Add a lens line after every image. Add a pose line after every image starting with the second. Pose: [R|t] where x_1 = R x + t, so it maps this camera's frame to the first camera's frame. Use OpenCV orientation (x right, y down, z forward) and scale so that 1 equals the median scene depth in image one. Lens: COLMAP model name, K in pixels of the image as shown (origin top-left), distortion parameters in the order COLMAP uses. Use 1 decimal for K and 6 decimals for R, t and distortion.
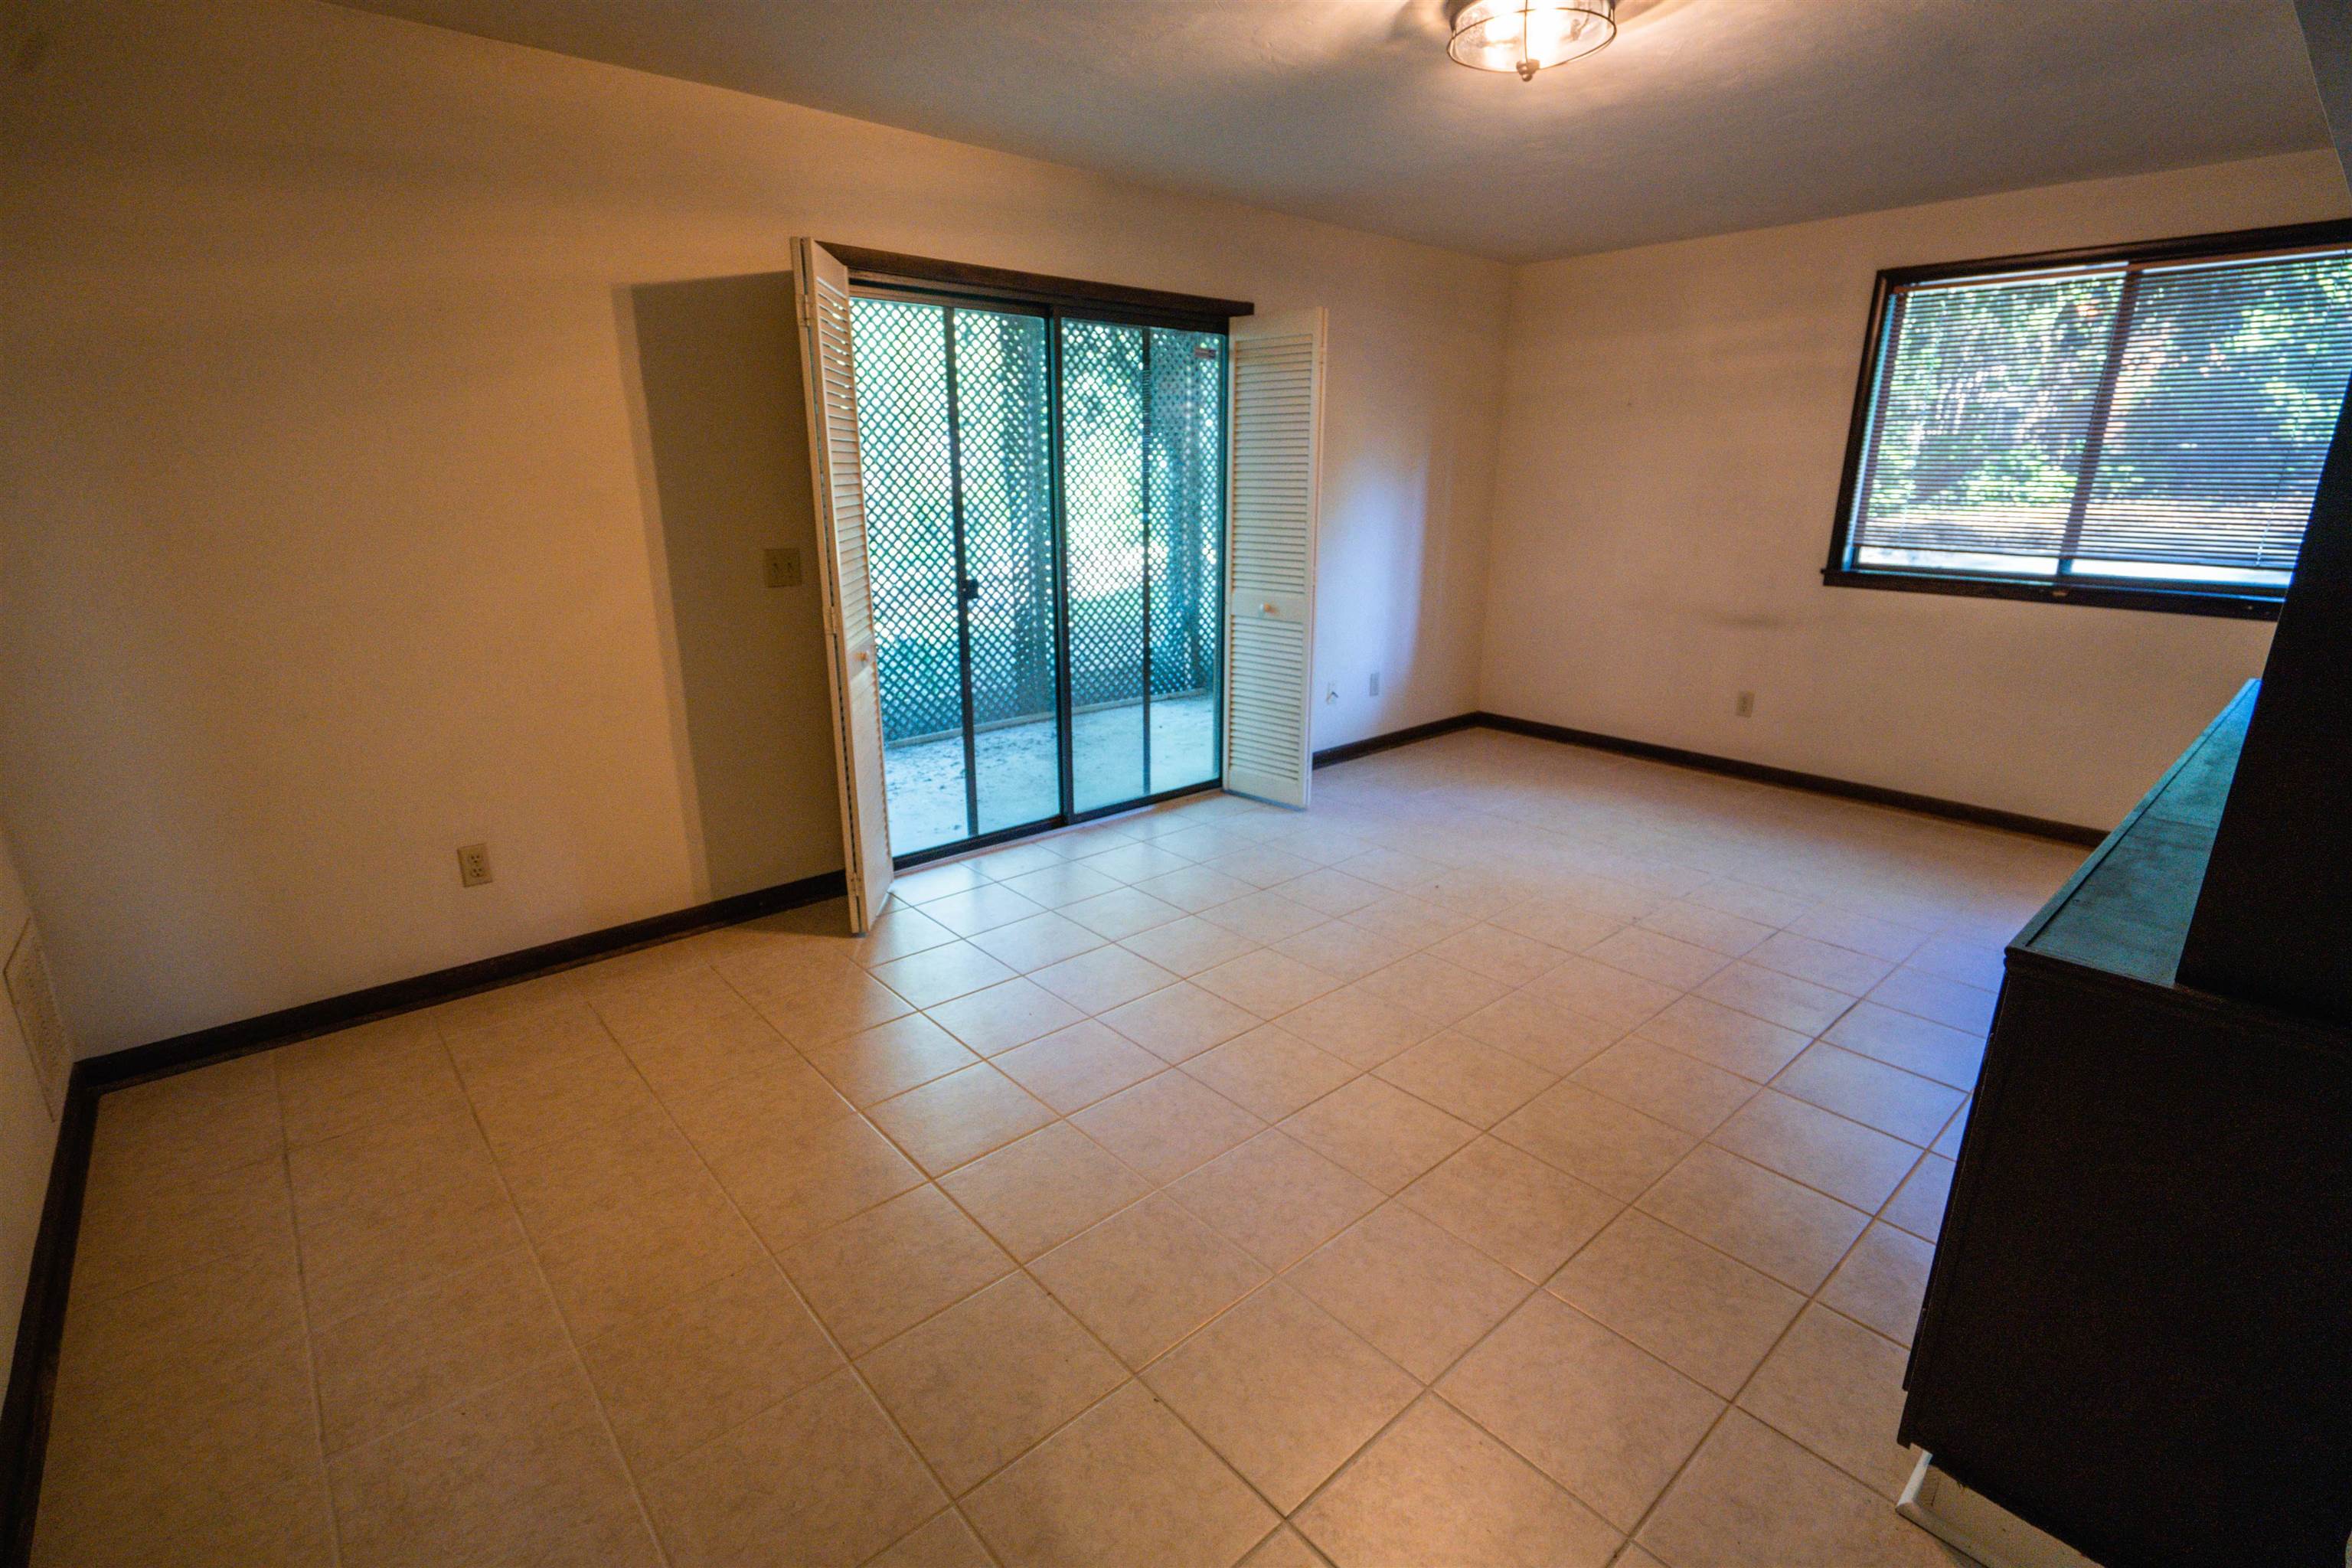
lens RADIAL K [[1070.7, 0, 1186.1], [0, 1070.7, 785.0], [0, 0, 1]] dist [0.001604, 0.001625]
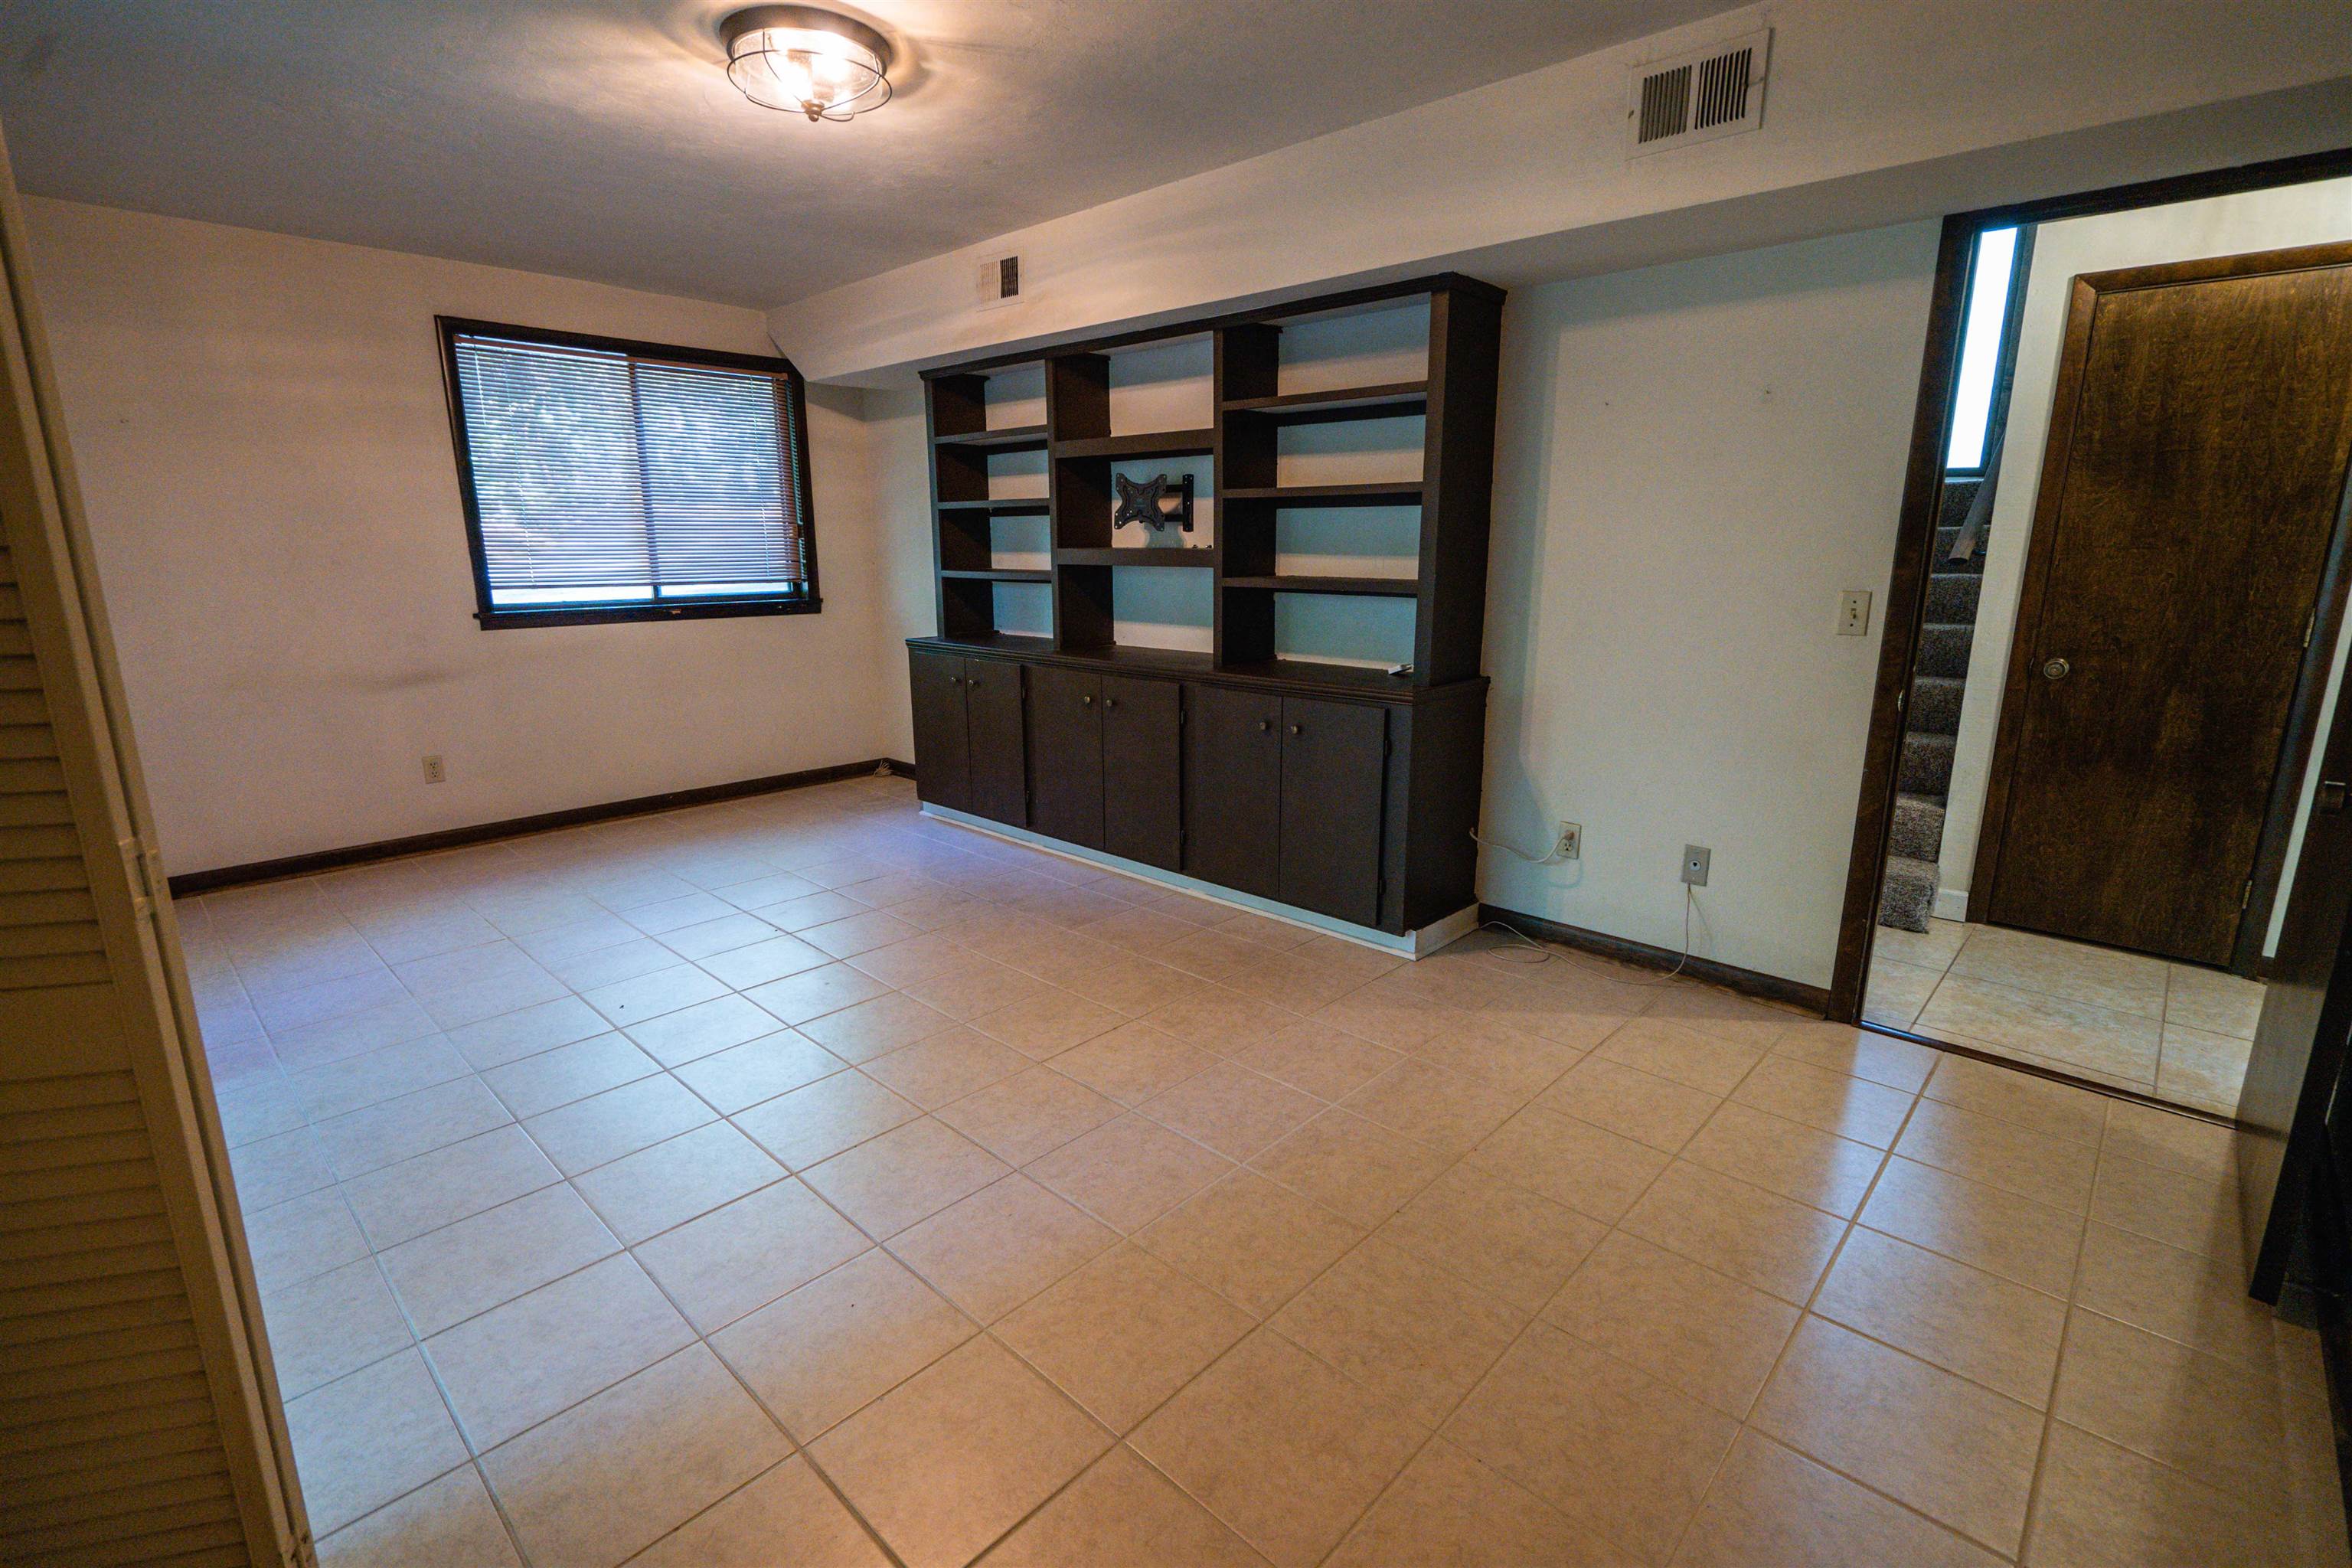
lens RADIAL K [[1070.7, 0, 1167.4], [0, 1070.7, 782.5], [0, 0, 1]] dist [0.001604, 0.001625]
pose [[-0.073589, -0.228201, 0.970829, -0.483346], [0.287224, 0.927372, 0.239758, -0.122489], [-0.955032, 0.296489, -0.002700, 0.486625]]
